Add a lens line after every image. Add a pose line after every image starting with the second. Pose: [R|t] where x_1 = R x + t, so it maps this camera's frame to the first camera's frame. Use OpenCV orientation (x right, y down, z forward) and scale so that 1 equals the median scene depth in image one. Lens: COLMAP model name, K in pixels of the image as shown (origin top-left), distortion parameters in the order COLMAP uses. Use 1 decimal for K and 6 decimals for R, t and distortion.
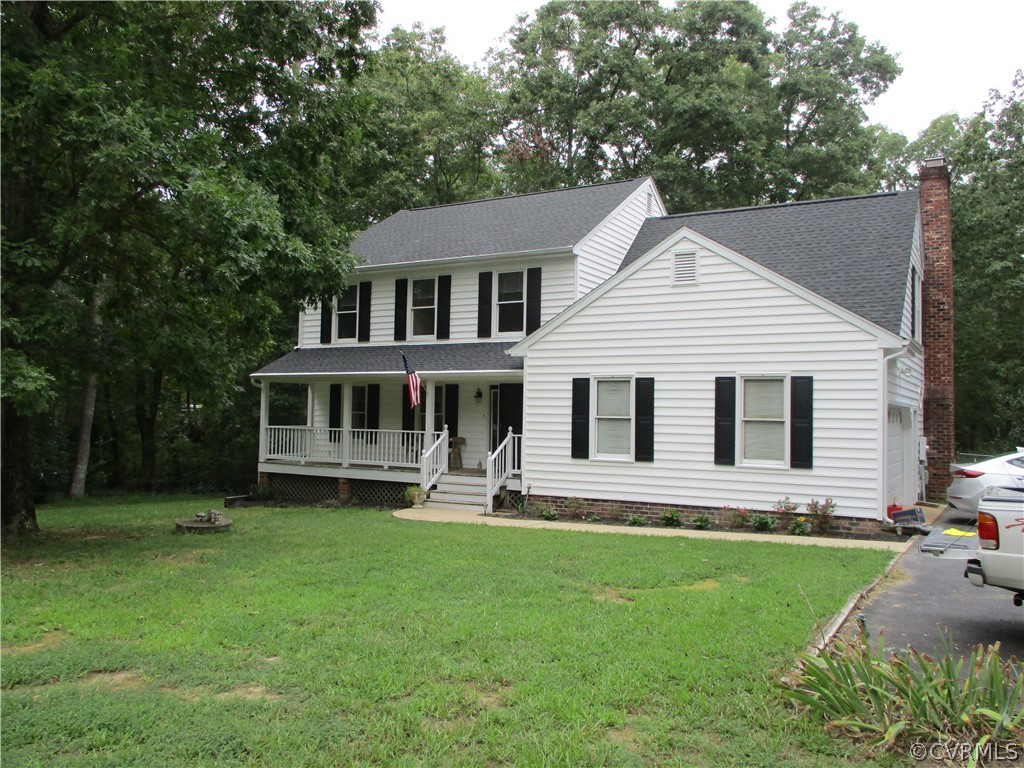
lens RADIAL K [[853.9, 0, 512.0], [0, 853.9, 384.0], [0, 0, 1]] dist [-0.005252, -0.008993]
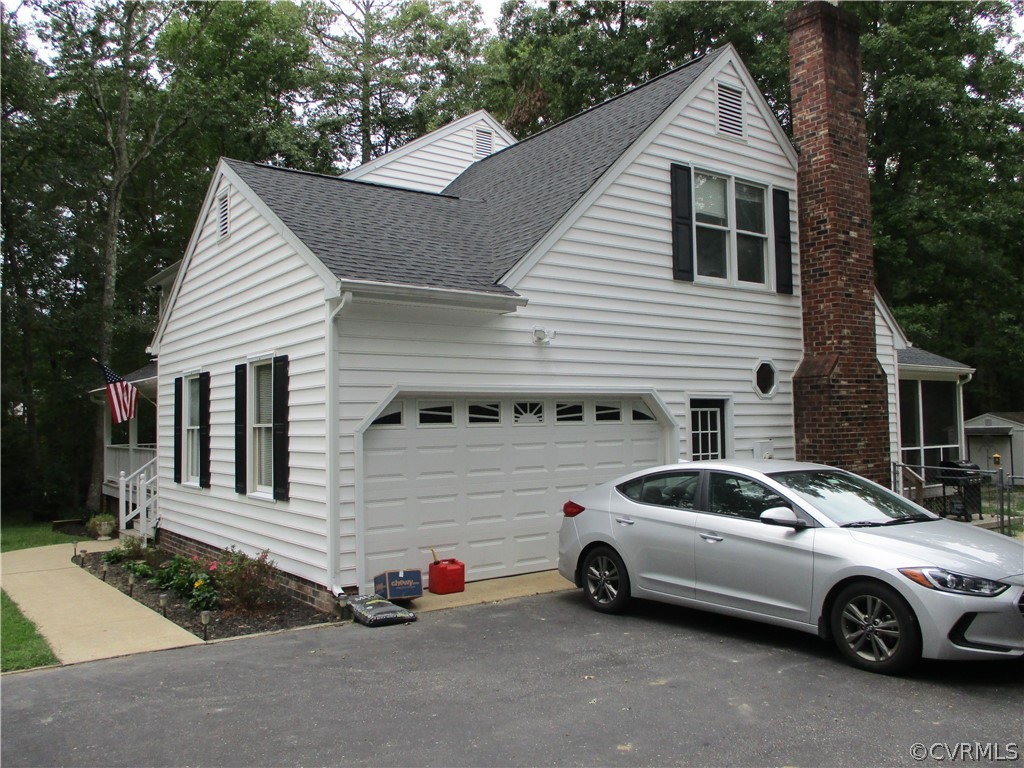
lens RADIAL K [[853.9, 0, 512.0], [0, 853.9, 384.0], [0, 0, 1]] dist [-0.005252, -0.008993]
pose [[0.918527, -0.051607, -0.391975, 0.541445], [0.048897, 0.998661, -0.016901, 0.022373], [0.392323, -0.003642, 0.919820, 0.347990]]
